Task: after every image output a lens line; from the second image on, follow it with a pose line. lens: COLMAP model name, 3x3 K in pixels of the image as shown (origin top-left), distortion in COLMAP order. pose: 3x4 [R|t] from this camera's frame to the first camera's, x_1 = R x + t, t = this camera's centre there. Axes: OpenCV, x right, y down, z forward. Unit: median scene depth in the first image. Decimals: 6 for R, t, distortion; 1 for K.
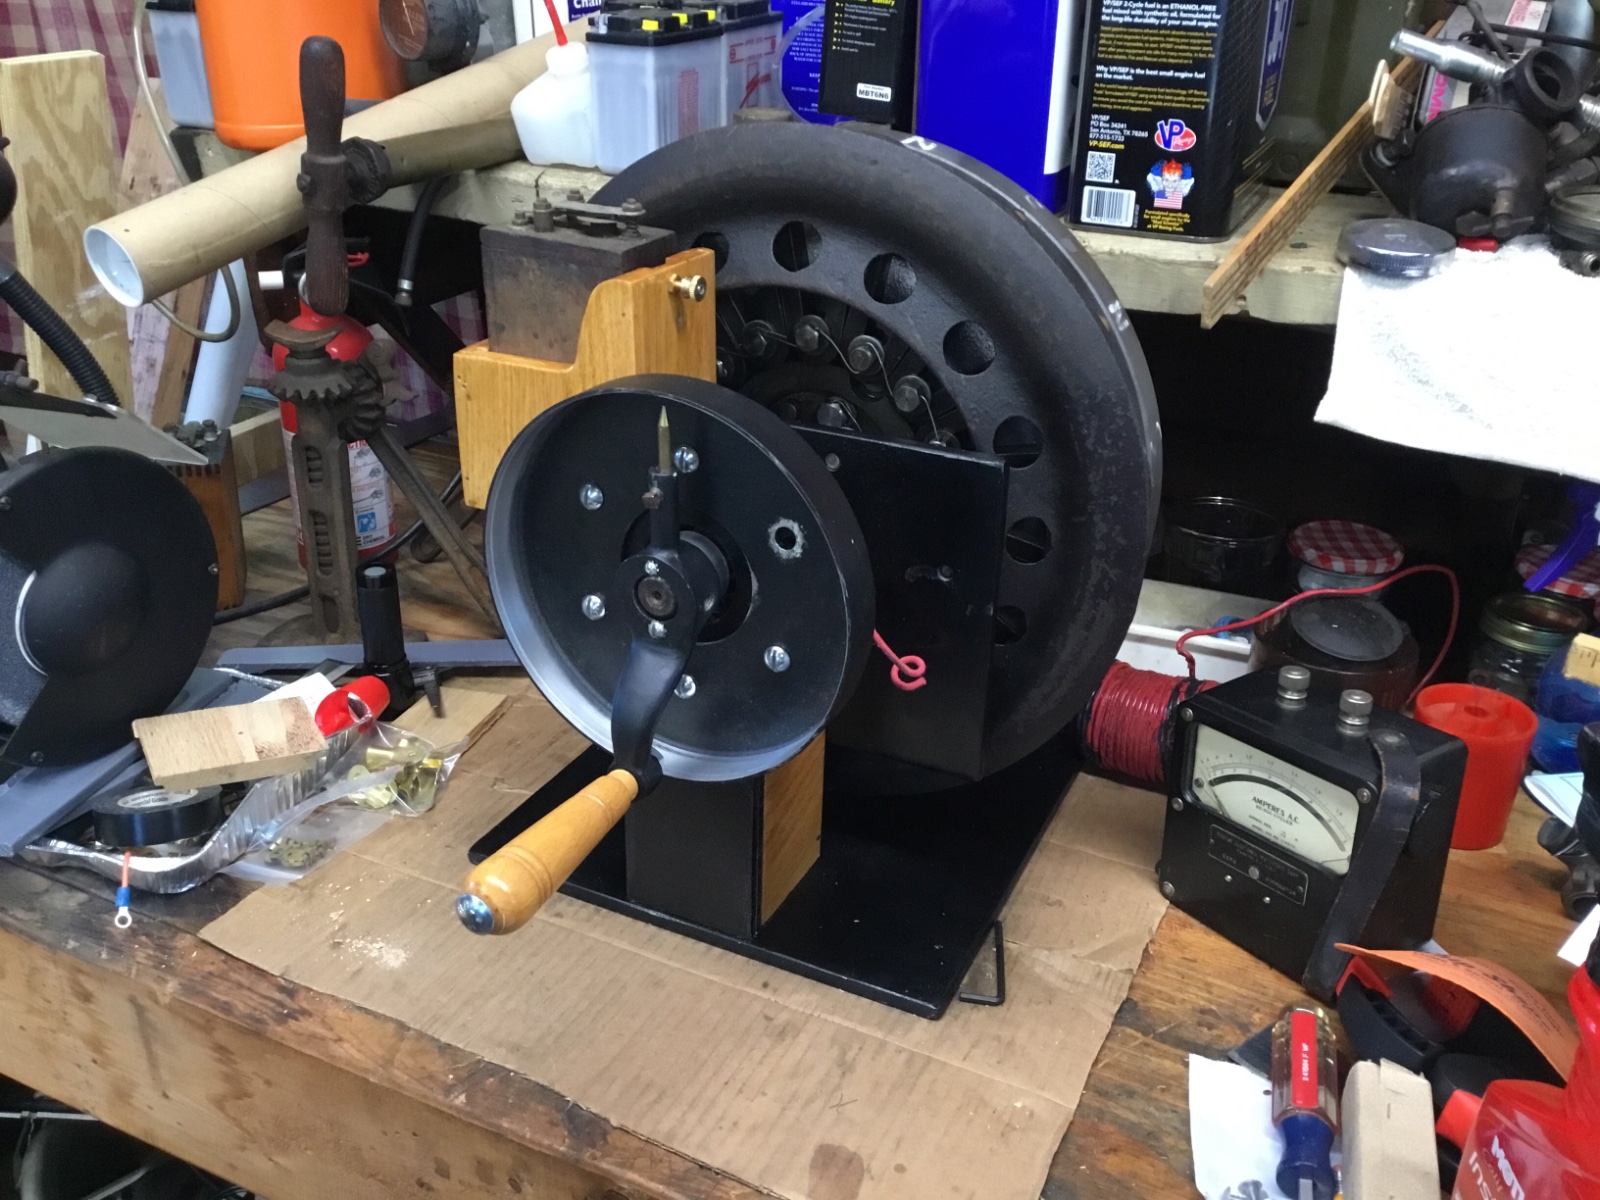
lens RADIAL K [[1438.4, 0, 800.0], [0, 1438.4, 600.0], [0, 0, 1]] dist [0.082238, -0.141529]
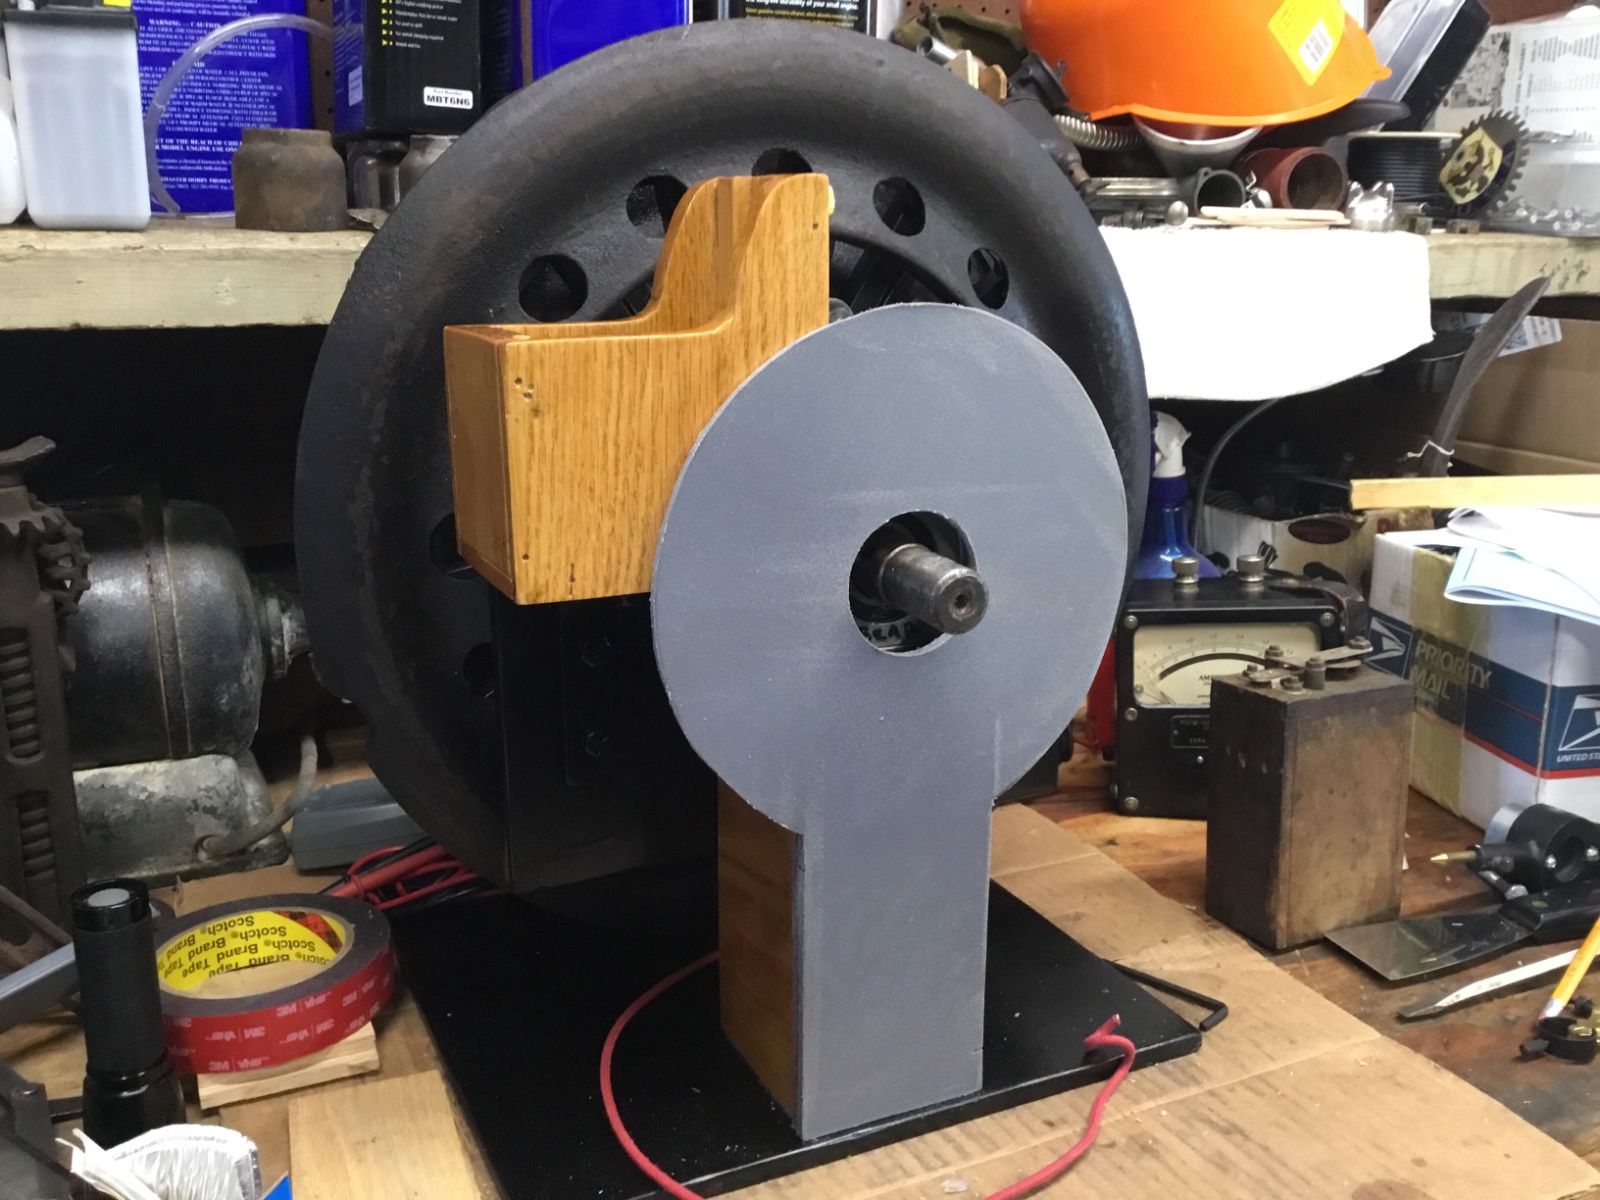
lens RADIAL K [[1443.7, 0, 800.0], [0, 1443.7, 600.0], [0, 0, 1]] dist [0.091881, -0.156163]
pose [[0.622416, -0.216607, 0.752117, -0.550841], [0.349312, 0.936808, -0.019276, -0.014222], [-0.700414, 0.274721, 0.658748, 0.473843]]
